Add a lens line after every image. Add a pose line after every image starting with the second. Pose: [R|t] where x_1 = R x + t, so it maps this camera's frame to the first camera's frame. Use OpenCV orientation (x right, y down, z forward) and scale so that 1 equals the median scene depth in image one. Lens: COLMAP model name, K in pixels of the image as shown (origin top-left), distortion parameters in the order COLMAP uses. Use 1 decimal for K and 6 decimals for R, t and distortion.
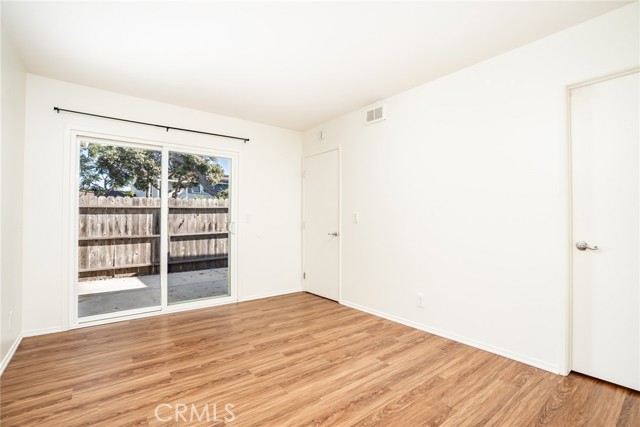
lens RADIAL K [[298.0, 0, 320.4], [0, 298.0, 215.0], [0, 0, 1]] dist [-0.038473, 0.005650]
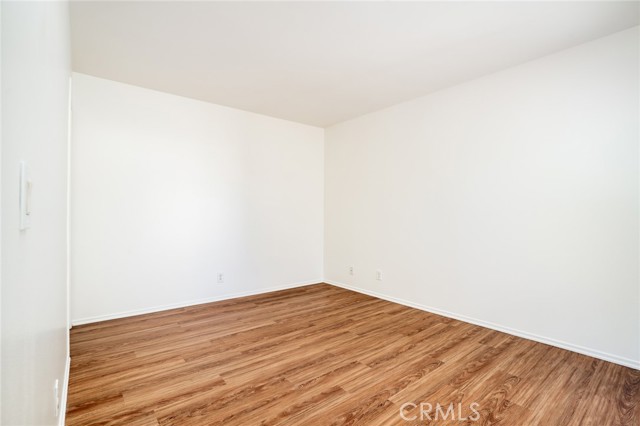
lens RADIAL K [[298.0, 0, 319.7], [0, 298.0, 214.1], [0, 0, 1]] dist [-0.038473, 0.005650]
pose [[-0.999858, -0.006747, -0.015418, -0.056077], [-0.006564, 0.999908, -0.011860, 0.030504], [0.015497, -0.011757, -0.999811, 1.992313]]
